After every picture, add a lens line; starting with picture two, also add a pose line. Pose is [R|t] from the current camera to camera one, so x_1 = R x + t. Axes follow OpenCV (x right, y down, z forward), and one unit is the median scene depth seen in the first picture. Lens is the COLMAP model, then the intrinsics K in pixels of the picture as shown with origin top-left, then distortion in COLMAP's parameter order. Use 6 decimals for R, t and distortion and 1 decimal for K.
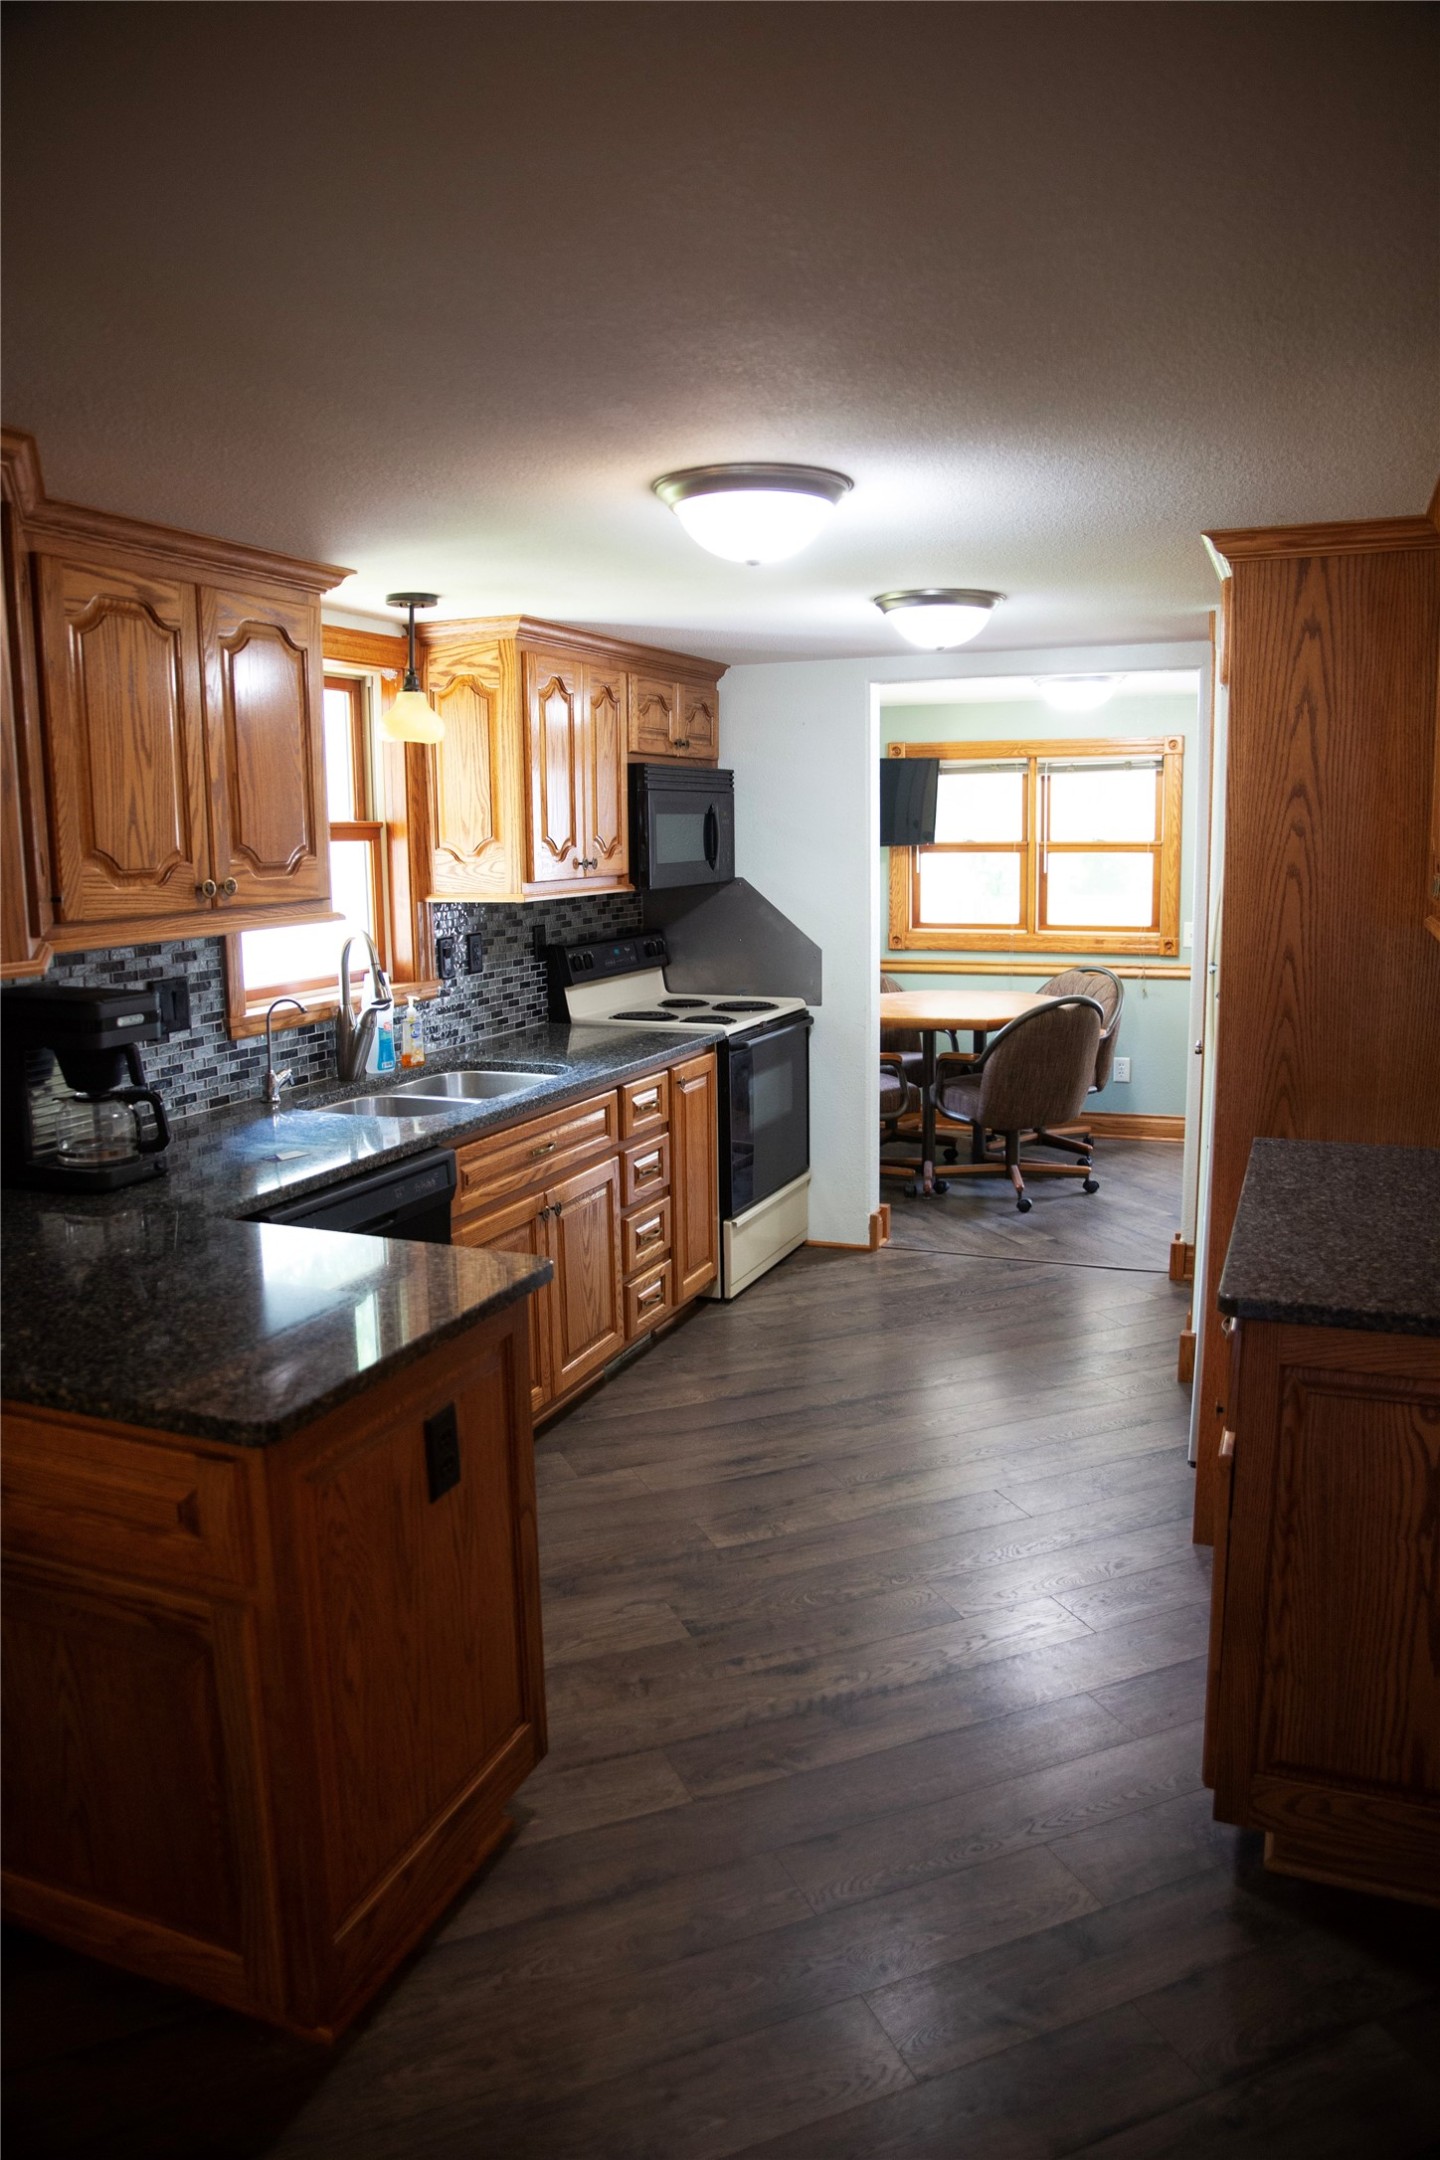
lens RADIAL K [[1492.3, 0, 731.4], [0, 1492.3, 1073.7], [0, 0, 1]] dist [-0.003881, -0.002352]
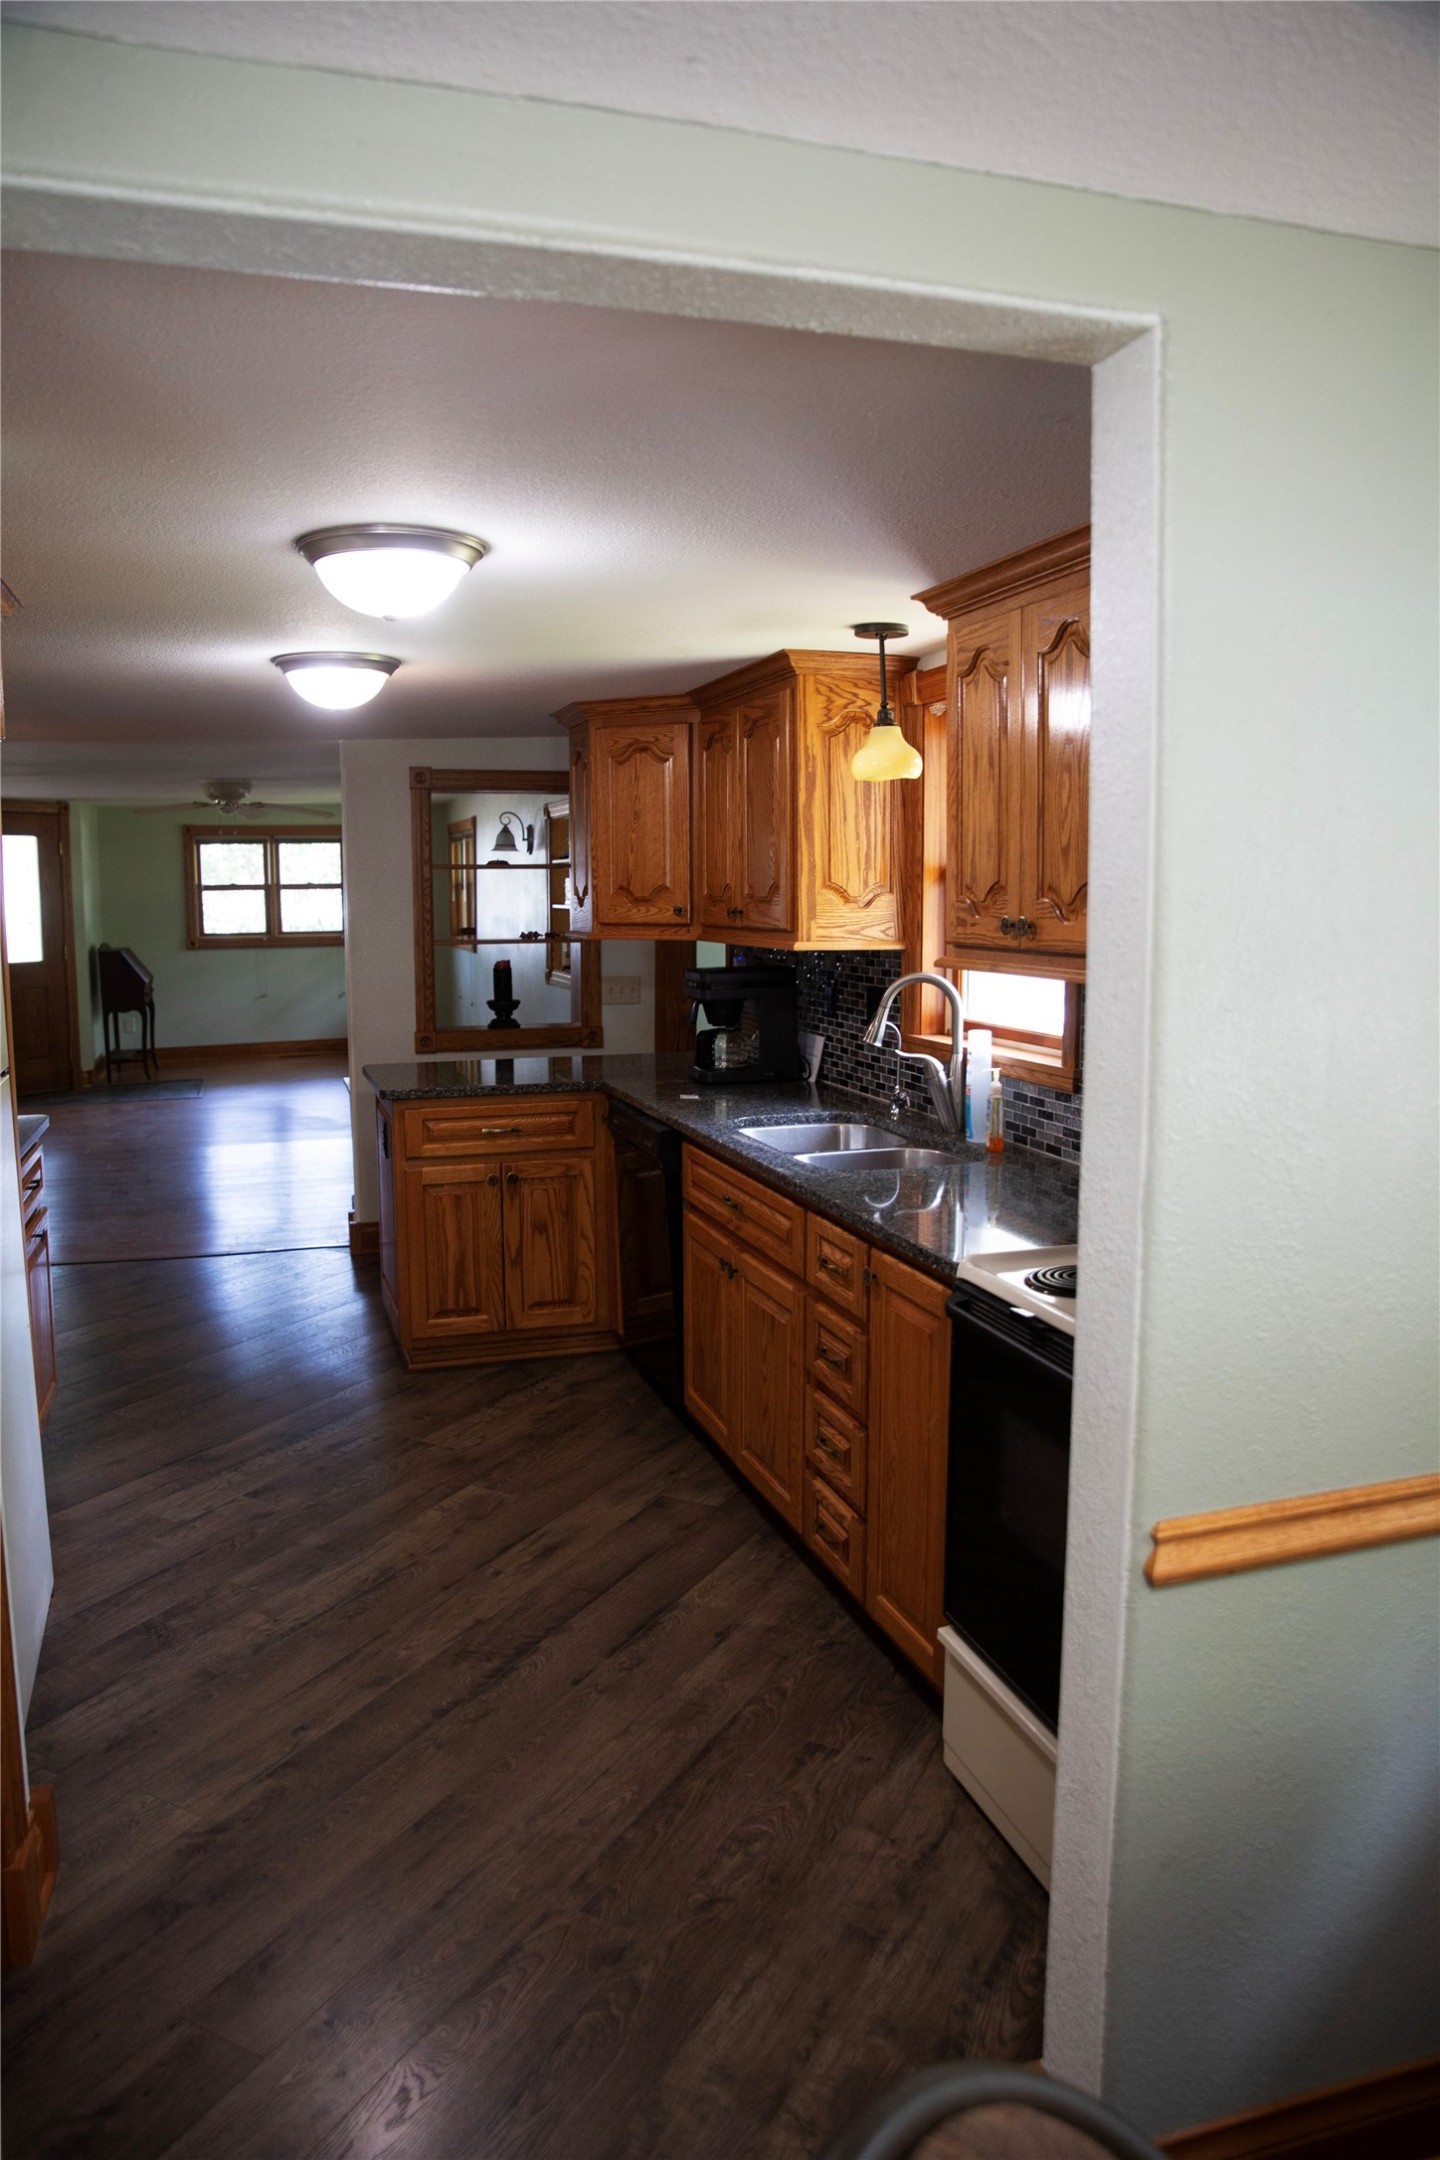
lens RADIAL K [[1492.3, 0, 731.4], [0, 1492.3, 1073.7], [0, 0, 1]] dist [-0.003881, -0.002352]
pose [[-0.762010, 0.090232, -0.641247, 0.490046], [-0.105721, 0.959624, 0.260664, -0.279019], [0.638876, 0.266422, -0.721704, 1.668186]]
